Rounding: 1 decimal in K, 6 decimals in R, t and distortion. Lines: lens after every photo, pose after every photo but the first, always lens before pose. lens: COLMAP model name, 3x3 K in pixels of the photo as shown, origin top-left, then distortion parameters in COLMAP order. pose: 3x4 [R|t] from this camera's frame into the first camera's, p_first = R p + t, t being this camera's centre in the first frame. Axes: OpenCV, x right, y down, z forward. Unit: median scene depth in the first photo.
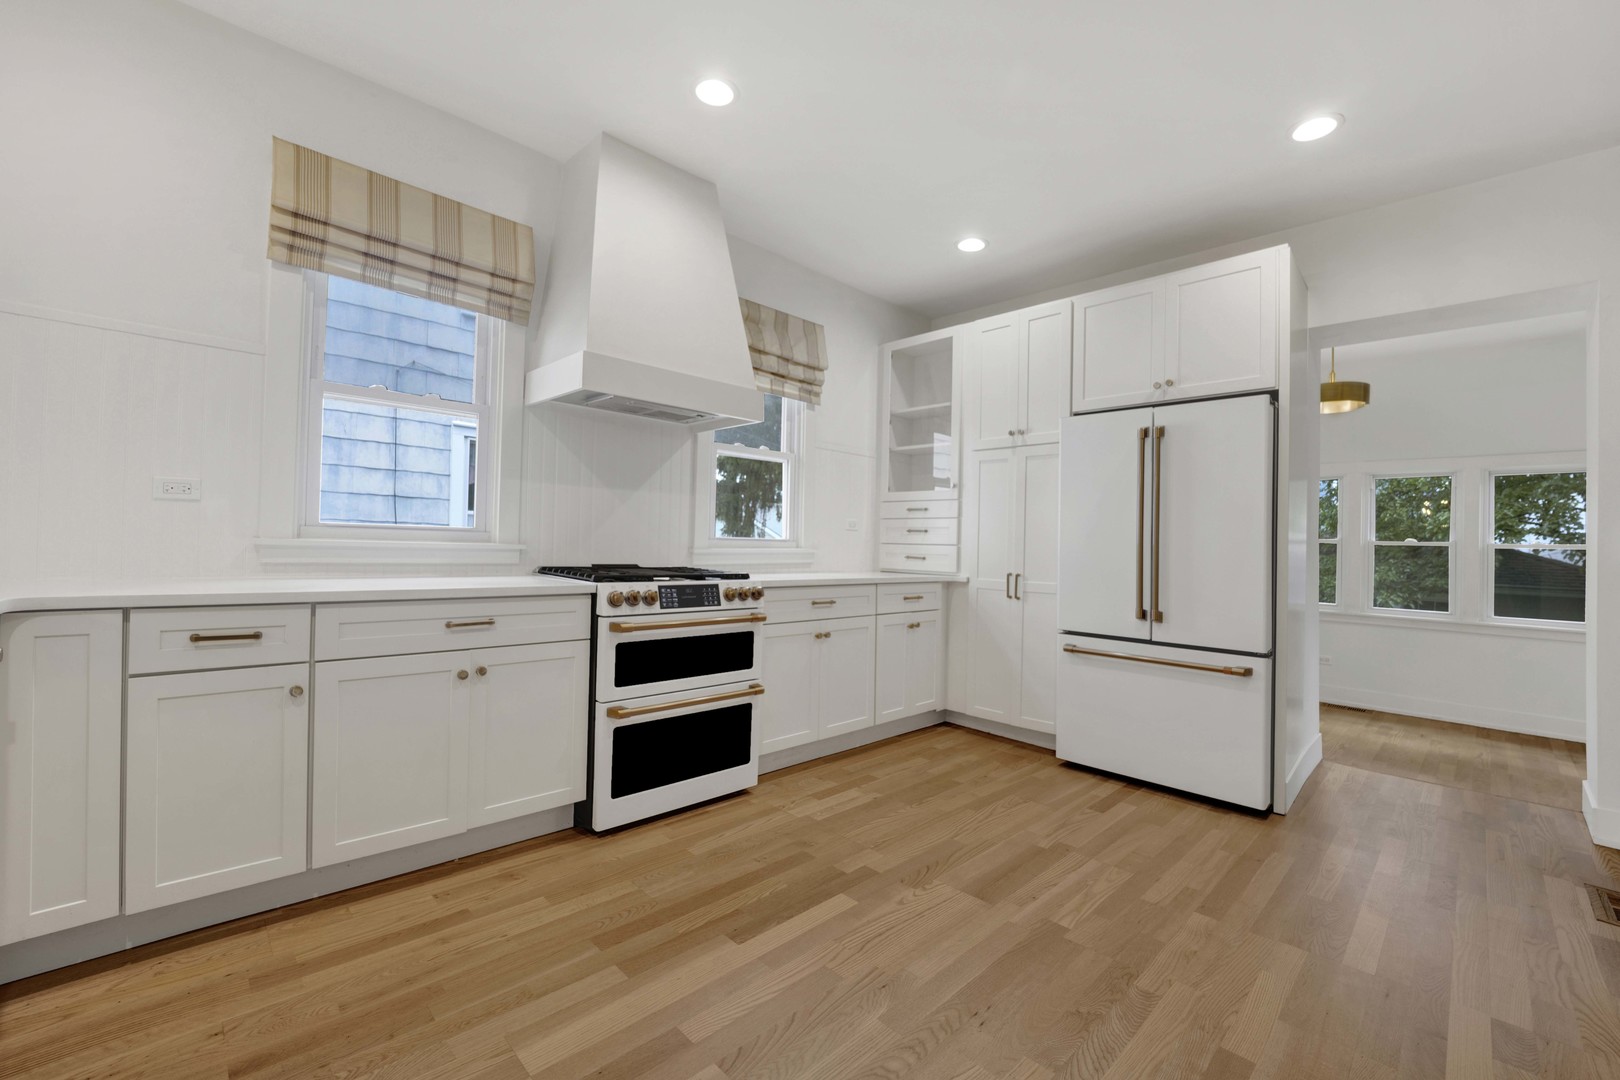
lens RADIAL K [[688.0, 0, 810.1], [0, 688.0, 529.6], [0, 0, 1]] dist [-0.023122, 0.001008]
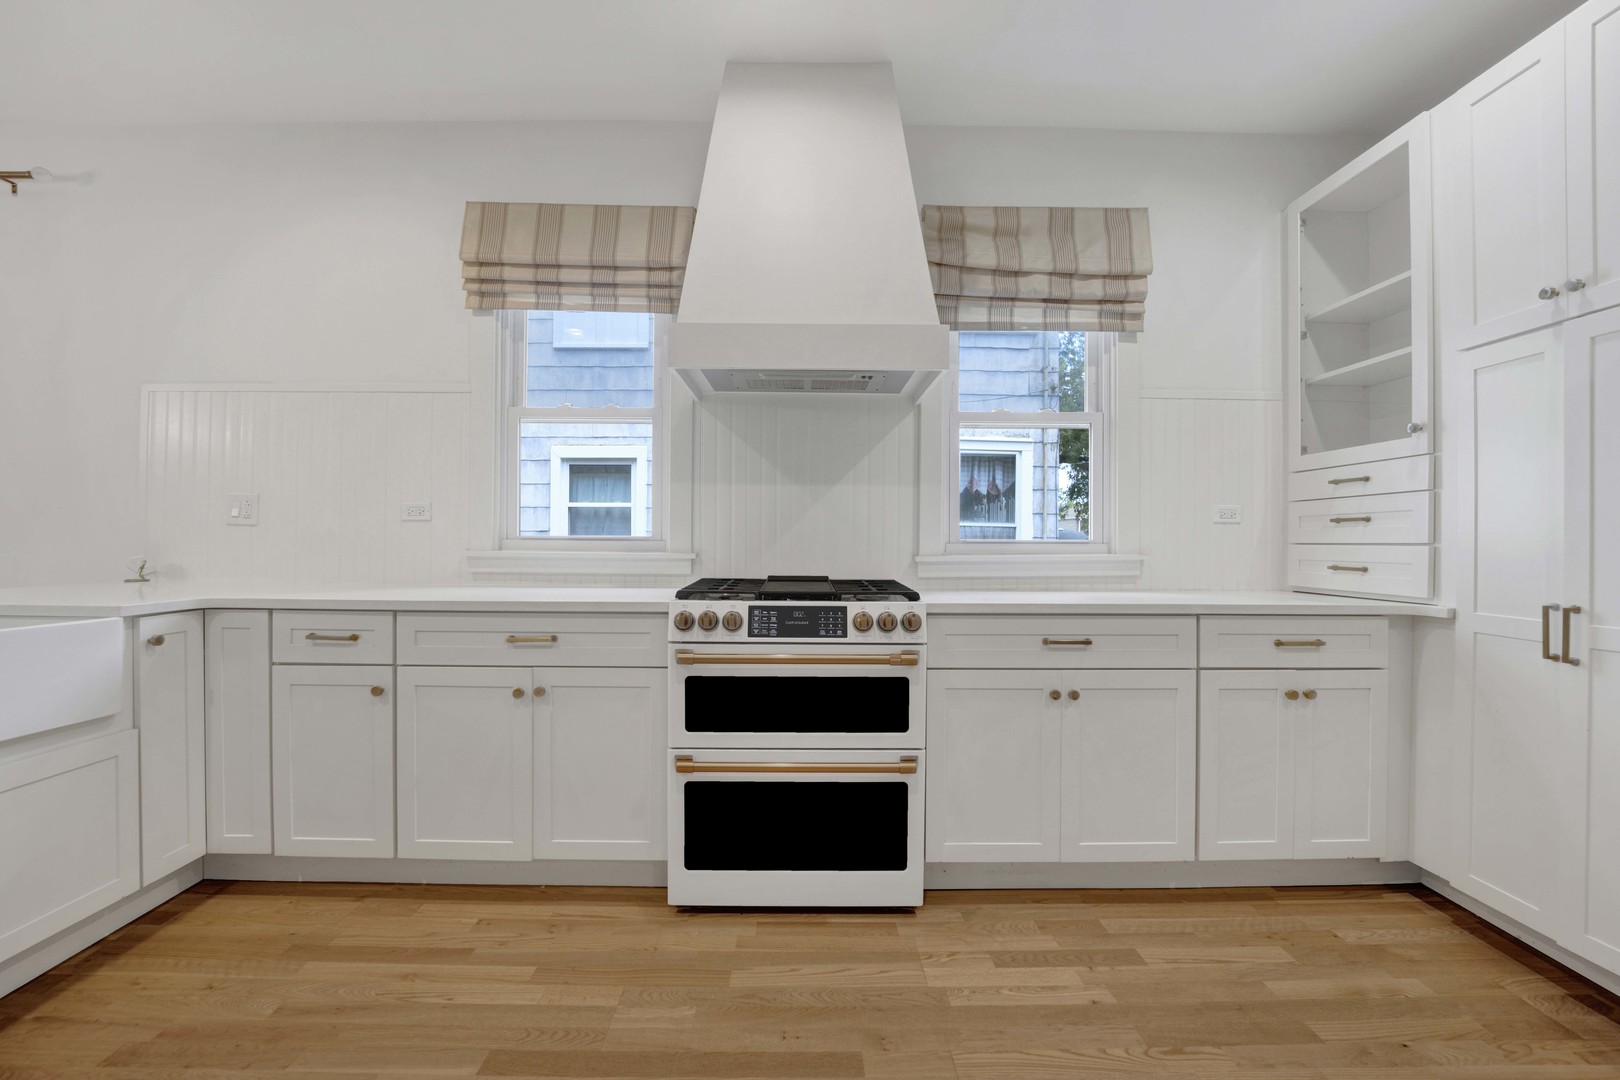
lens RADIAL K [[688.0, 0, 806.3], [0, 688.0, 535.2], [0, 0, 1]] dist [-0.023122, 0.001008]
pose [[0.712741, -0.029347, -0.700813, 0.305592], [0.027955, 0.999519, -0.013425, 0.012773], [0.700870, -0.010023, 0.713219, 0.420491]]
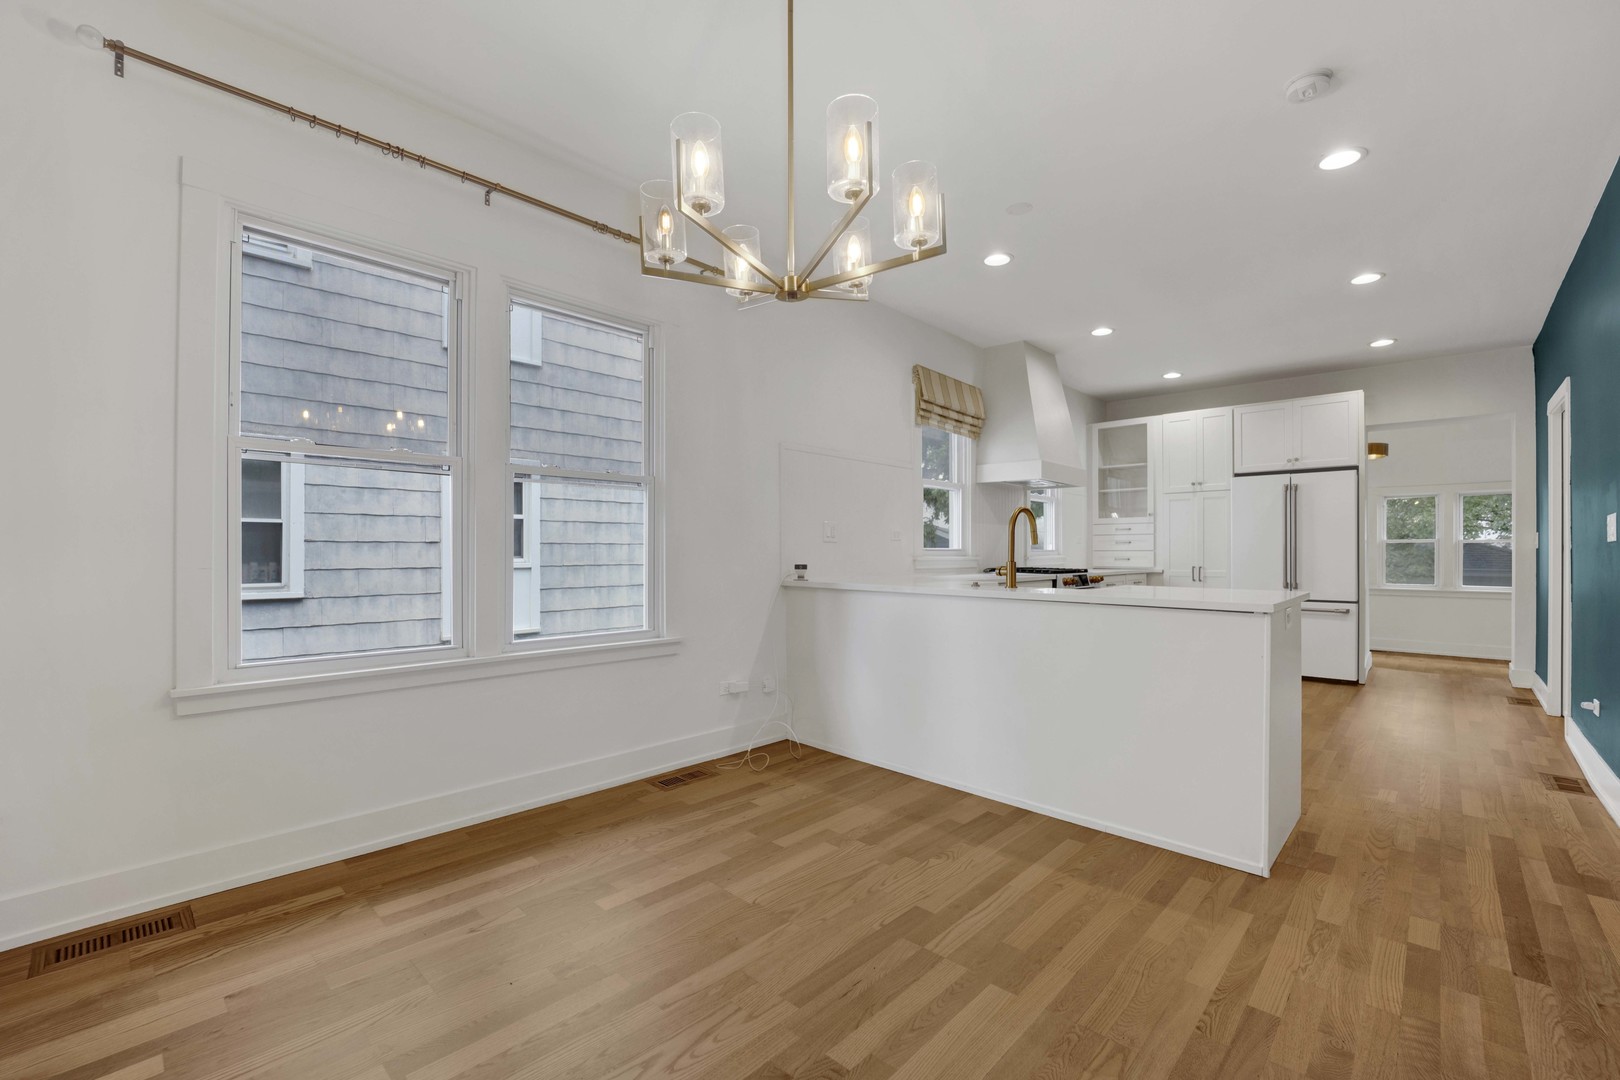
lens RADIAL K [[688.0, 0, 816.3], [0, 688.0, 554.6], [0, 0, 1]] dist [-0.023122, 0.001008]
pose [[0.998927, -0.027516, 0.037254, -0.874847], [0.026519, 0.999284, 0.027005, -0.044672], [-0.037970, -0.025988, 0.998941, -0.818713]]
